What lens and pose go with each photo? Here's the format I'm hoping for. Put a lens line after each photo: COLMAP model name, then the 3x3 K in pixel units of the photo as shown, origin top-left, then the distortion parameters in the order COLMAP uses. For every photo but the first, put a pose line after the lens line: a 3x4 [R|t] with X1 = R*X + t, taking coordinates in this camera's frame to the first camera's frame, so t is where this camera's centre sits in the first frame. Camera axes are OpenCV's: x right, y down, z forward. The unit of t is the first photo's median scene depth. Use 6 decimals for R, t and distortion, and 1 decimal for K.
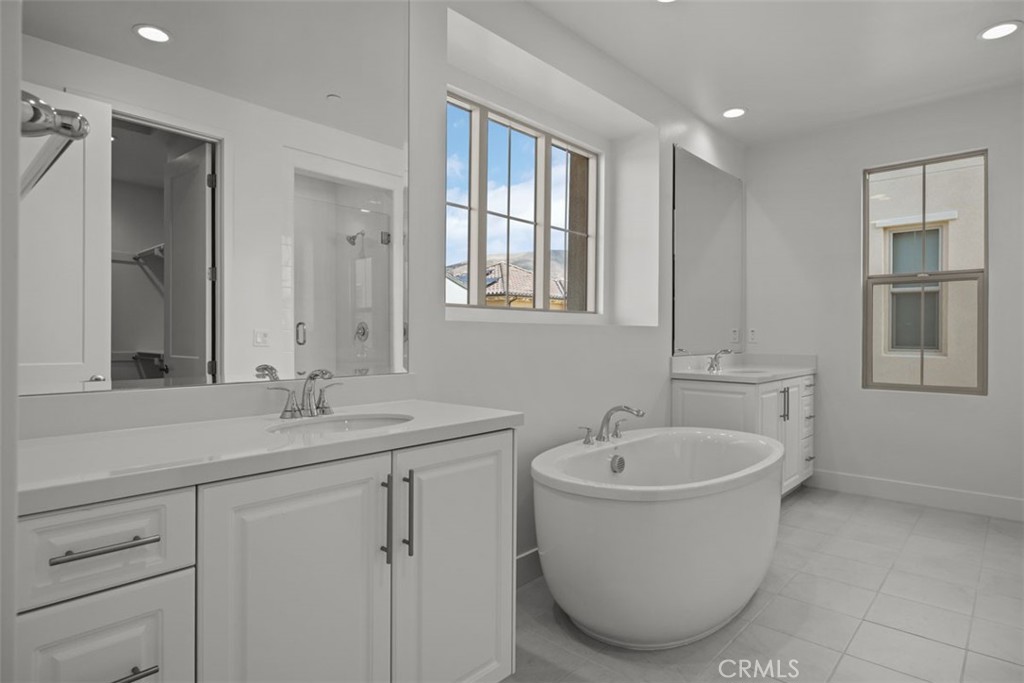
lens RADIAL K [[552.0, 0, 507.6], [0, 552.0, 342.3], [0, 0, 1]] dist [-0.002356, -0.000057]
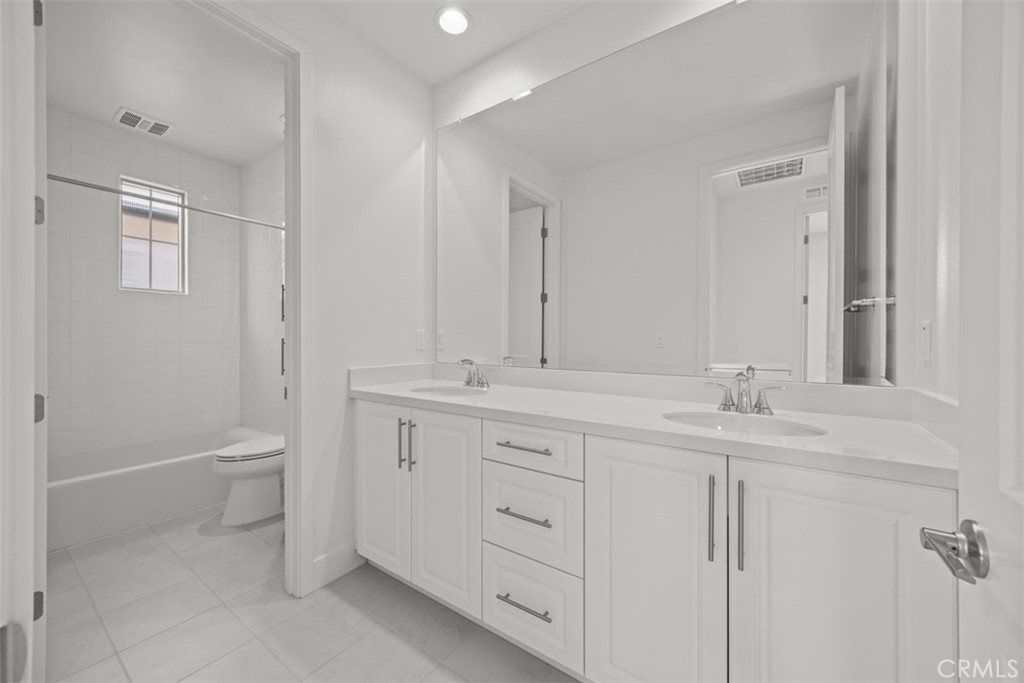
lens RADIAL K [[403.6, 0, 505.9], [0, 403.6, 340.5], [0, 0, 1]] dist [0.001612, 0.000127]
pose [[0.120965, -0.003949, -0.992649, 0.590755], [-0.009828, 0.999938, -0.005176, -0.005146], [0.992608, 0.010382, 0.120918, 0.619430]]
